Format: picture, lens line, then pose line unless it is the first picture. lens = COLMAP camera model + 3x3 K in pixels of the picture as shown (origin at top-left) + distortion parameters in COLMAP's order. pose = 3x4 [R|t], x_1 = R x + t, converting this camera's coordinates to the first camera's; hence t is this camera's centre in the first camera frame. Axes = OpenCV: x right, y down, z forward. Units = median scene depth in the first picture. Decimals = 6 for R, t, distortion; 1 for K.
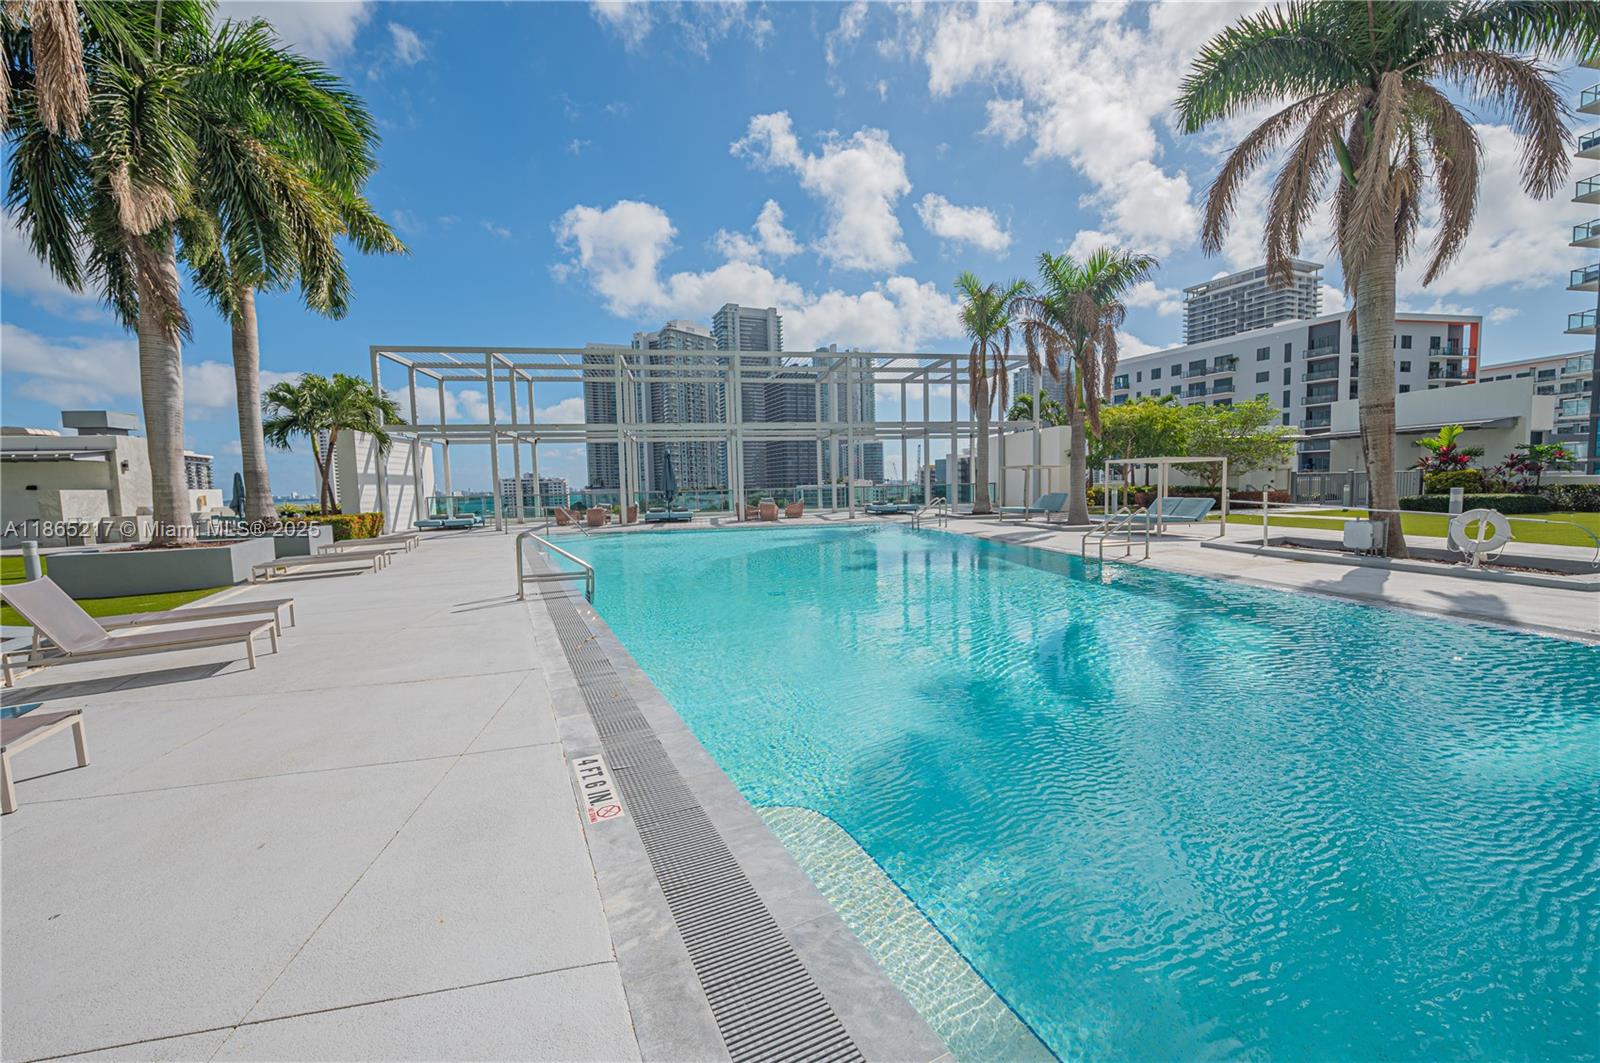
lens RADIAL K [[635.9, 0, 805.9], [0, 635.9, 529.8], [0, 0, 1]] dist [-0.005171, -0.003438]
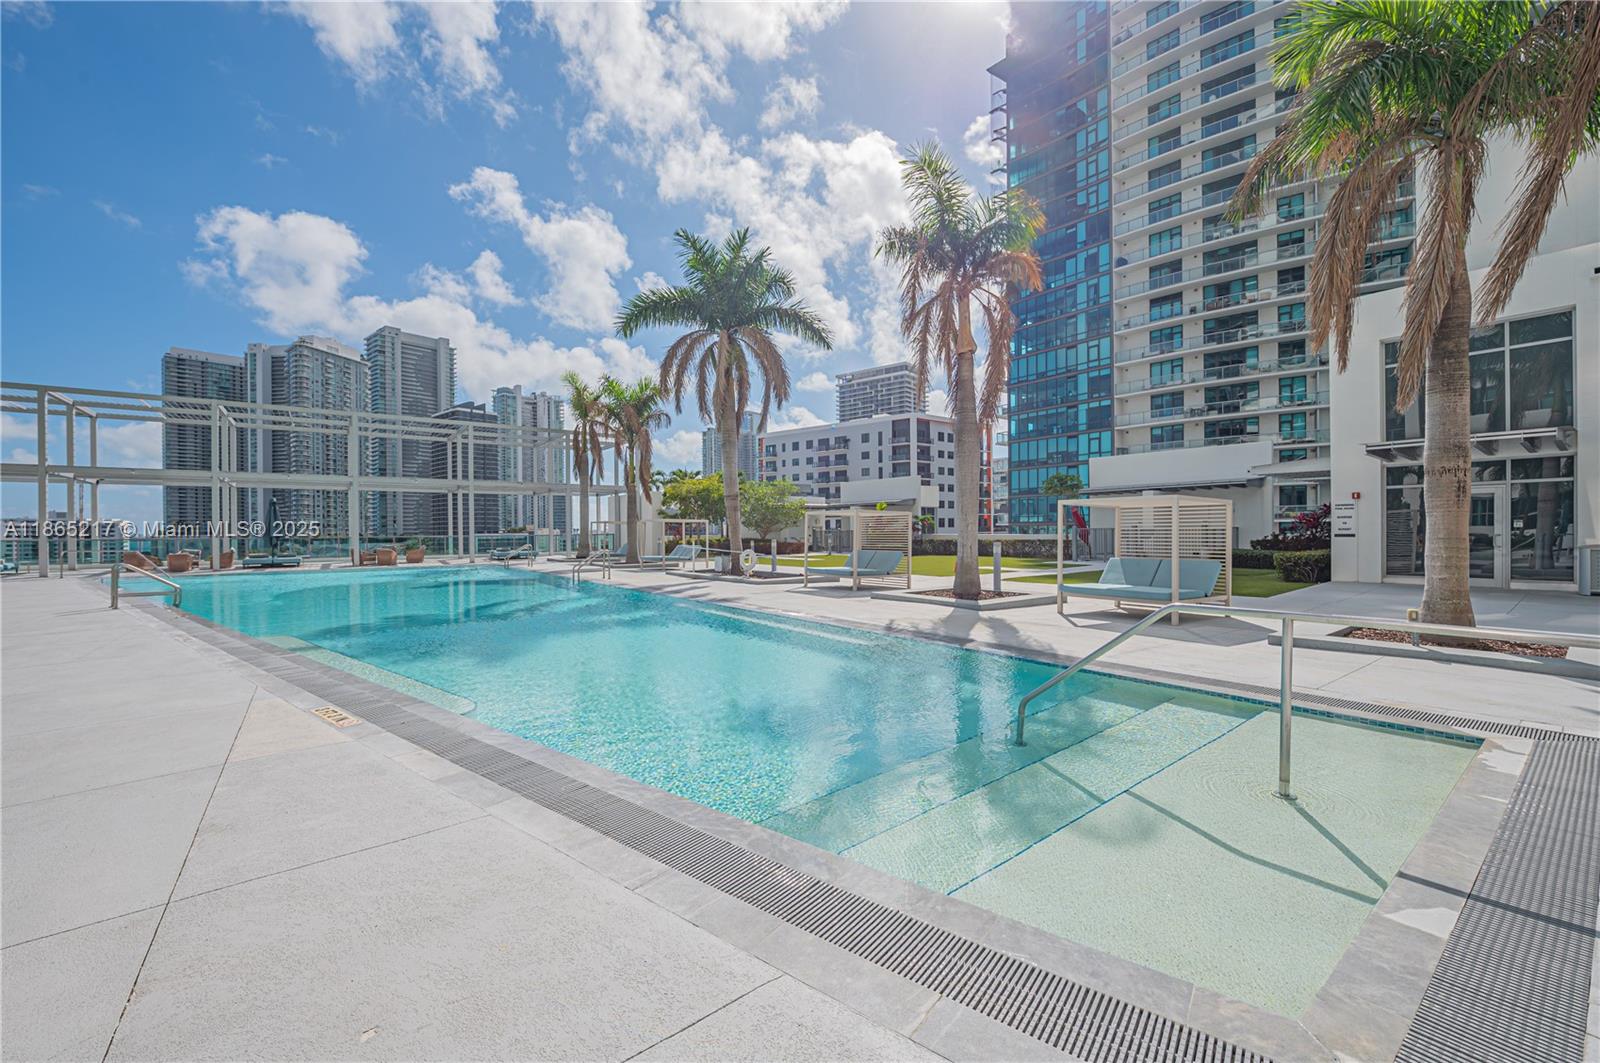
lens RADIAL K [[635.9, 0, 805.9], [0, 635.9, 529.8], [0, 0, 1]] dist [-0.005171, -0.003438]
pose [[0.892890, 0.017332, 0.449942, 0.031100], [0.018553, 0.996994, -0.075223, 0.006622], [-0.449893, 0.075513, 0.889884, -0.099495]]
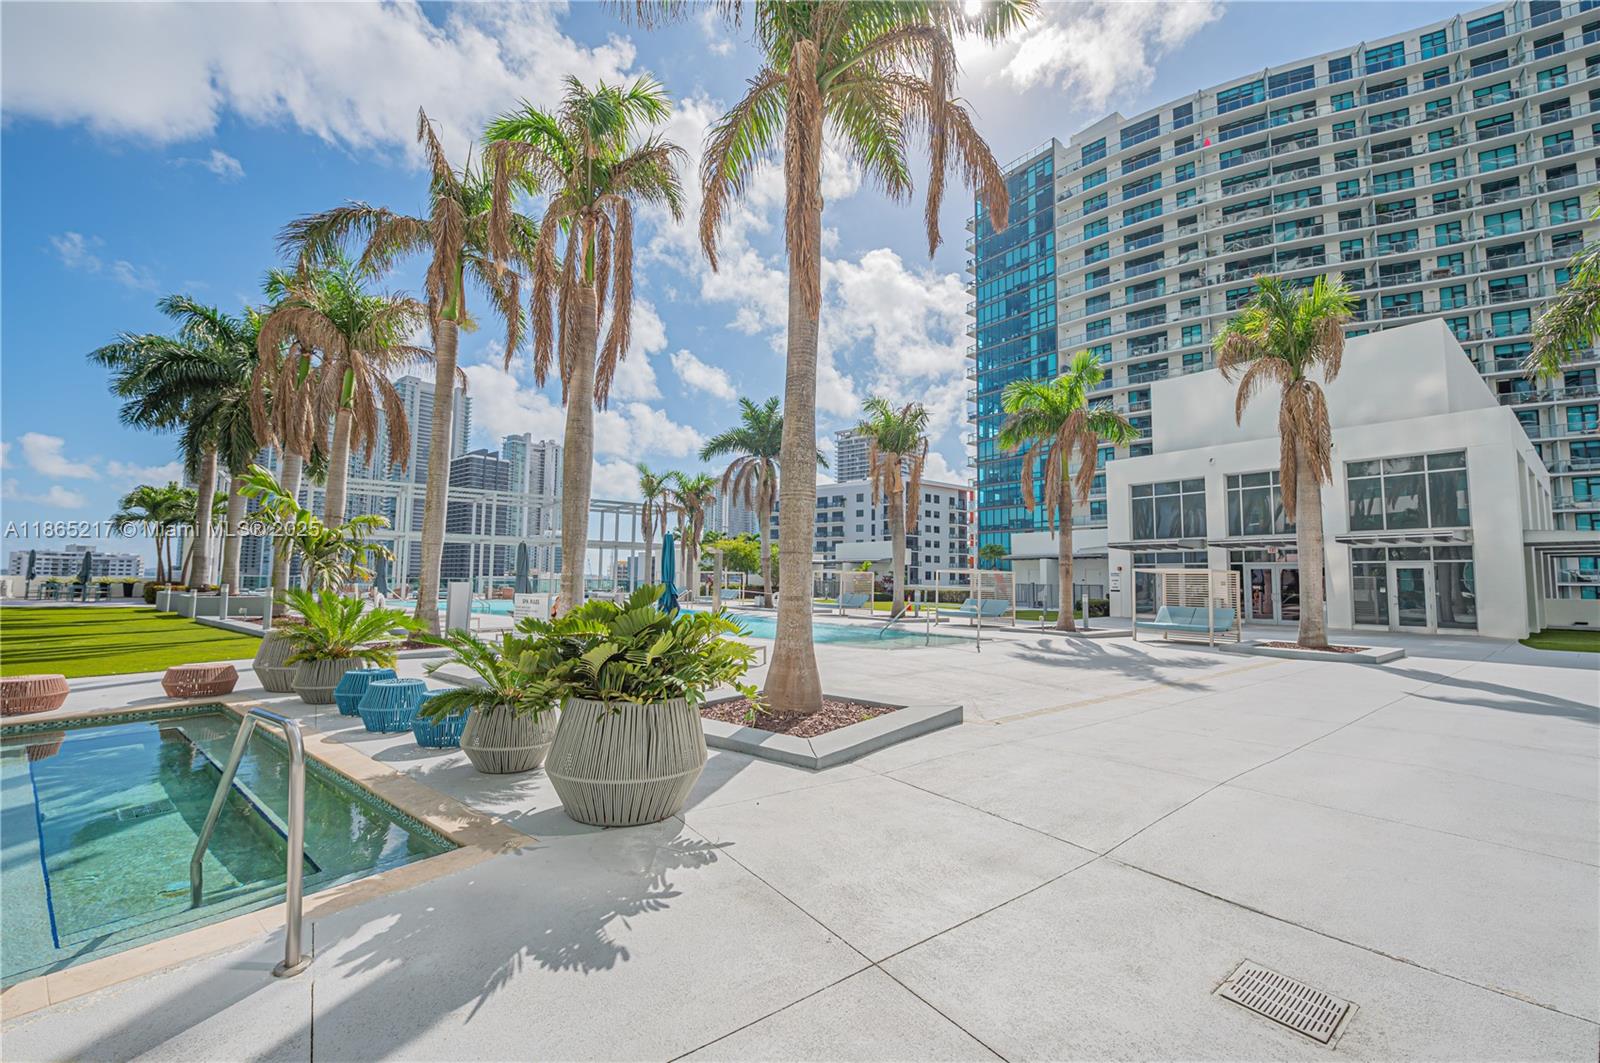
lens RADIAL K [[635.9, 0, 805.9], [0, 635.9, 529.8], [0, 0, 1]] dist [-0.005171, -0.003438]
pose [[0.889784, 0.071468, 0.450752, -0.038901], [-0.002463, 0.988400, -0.151852, 0.016323], [-0.456375, 0.134005, 0.879639, -0.225140]]
